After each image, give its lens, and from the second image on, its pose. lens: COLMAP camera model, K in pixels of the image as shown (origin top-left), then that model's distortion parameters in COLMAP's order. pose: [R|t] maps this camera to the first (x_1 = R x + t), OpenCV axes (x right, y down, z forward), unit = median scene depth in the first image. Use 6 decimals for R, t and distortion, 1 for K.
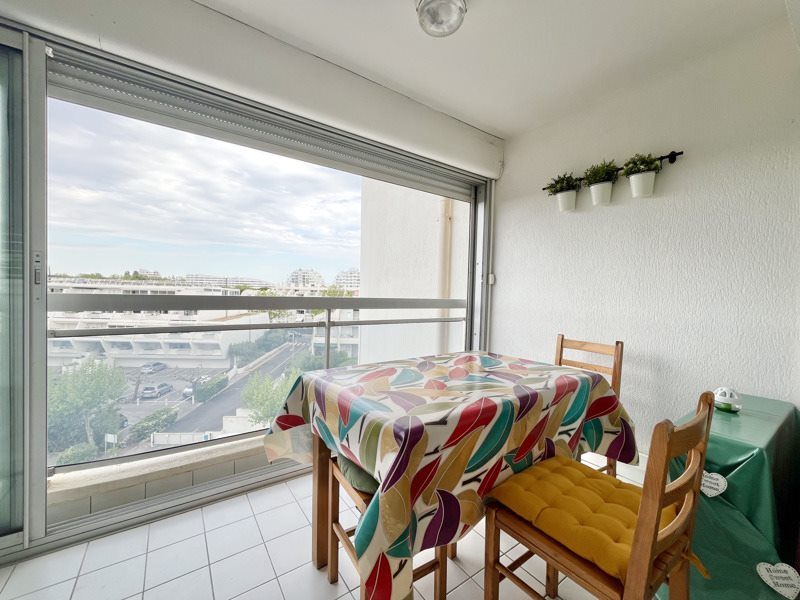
lens RADIAL K [[324.7, 0, 400.0], [0, 324.7, 300.0], [0, 0, 1]] dist [0.001517, 0.000080]
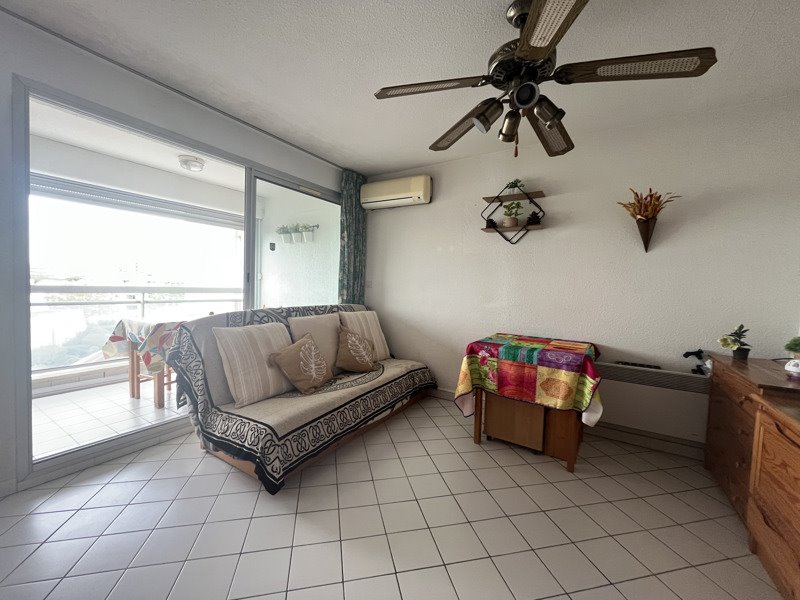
lens RADIAL K [[324.7, 0, 400.0], [0, 324.7, 300.0], [0, 0, 1]] dist [0.001517, 0.000080]
pose [[0.923161, -0.018222, 0.383981, 0.467948], [0.006306, 0.999459, 0.032269, 0.021262], [-0.384361, -0.027368, 0.922777, -1.387030]]
